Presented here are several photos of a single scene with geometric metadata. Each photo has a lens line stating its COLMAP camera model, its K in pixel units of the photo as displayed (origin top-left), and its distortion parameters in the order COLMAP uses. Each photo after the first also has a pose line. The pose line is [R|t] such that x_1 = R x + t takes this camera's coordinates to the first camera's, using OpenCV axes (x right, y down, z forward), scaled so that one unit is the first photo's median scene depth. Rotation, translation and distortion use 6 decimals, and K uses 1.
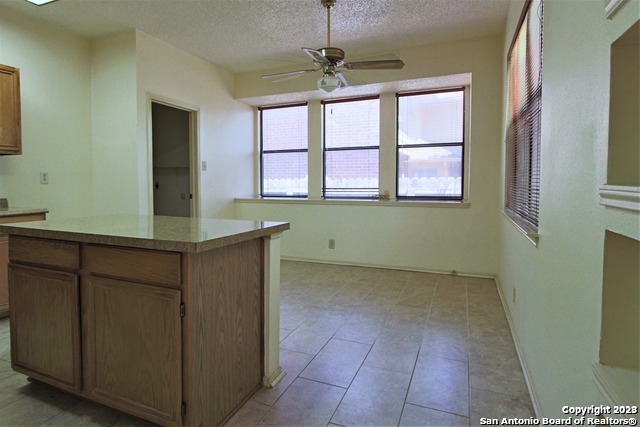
lens RADIAL K [[329.7, 0, 320.2], [0, 329.7, 213.8], [0, 0, 1]] dist [-0.005751, 0.000237]
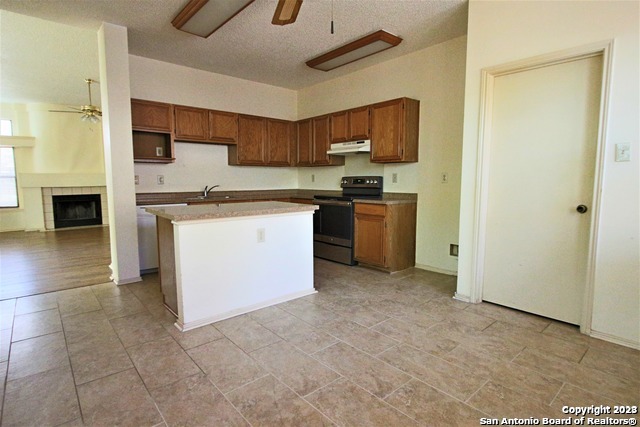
lens RADIAL K [[329.7, 0, 320.4], [0, 329.7, 214.4], [0, 0, 1]] dist [-0.005751, 0.000237]
pose [[-0.436745, 0.091783, -0.894891, 0.488932], [-0.082549, 0.986495, 0.141466, -0.129531], [0.895790, 0.135657, -0.423271, 1.240875]]
